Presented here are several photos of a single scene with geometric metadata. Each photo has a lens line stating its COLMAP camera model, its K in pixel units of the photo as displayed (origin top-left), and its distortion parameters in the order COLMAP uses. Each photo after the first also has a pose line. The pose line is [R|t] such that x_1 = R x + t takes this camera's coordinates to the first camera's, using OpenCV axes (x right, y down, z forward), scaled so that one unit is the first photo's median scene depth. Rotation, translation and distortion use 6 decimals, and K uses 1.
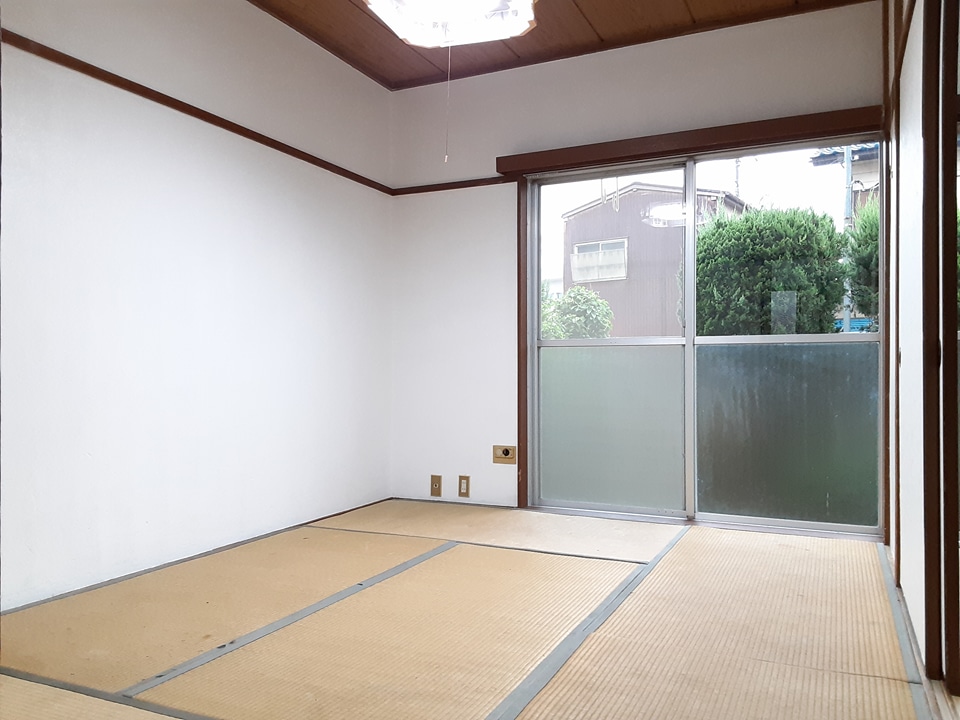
lens RADIAL K [[772.1, 0, 468.3], [0, 772.1, 363.3], [0, 0, 1]] dist [0.110867, -0.181915]
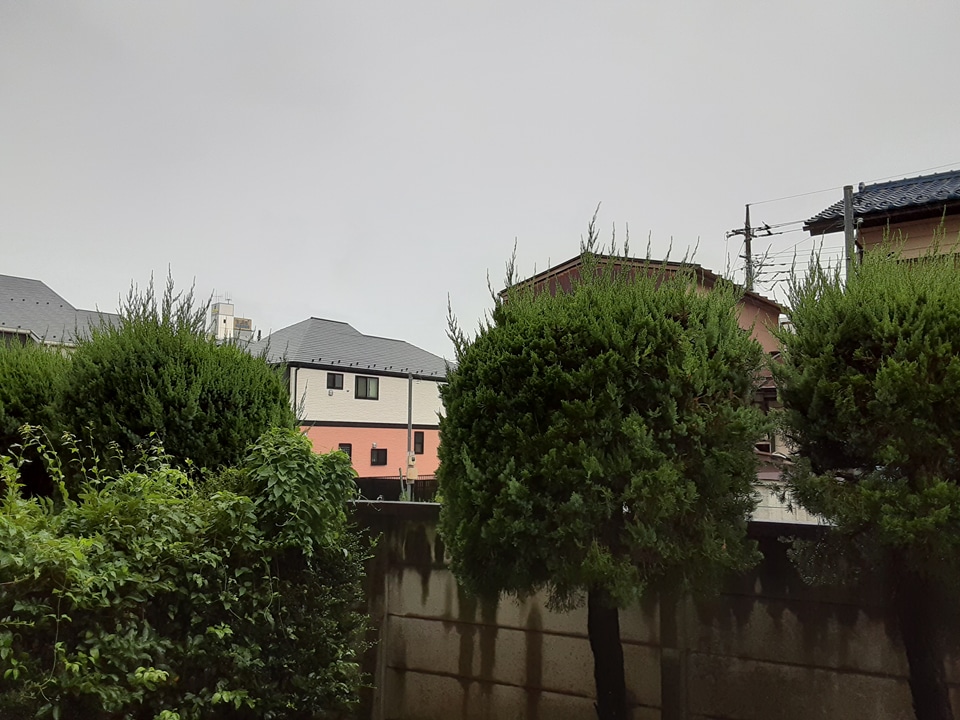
lens RADIAL K [[772.1, 0, 468.3], [0, 772.1, 363.3], [0, 0, 1]] dist [0.110867, -0.181915]
pose [[0.998890, 0.005683, -0.046768, 0.342838], [-0.010220, 0.995197, -0.097356, -0.107620], [0.045990, 0.097726, 0.994150, 0.546952]]
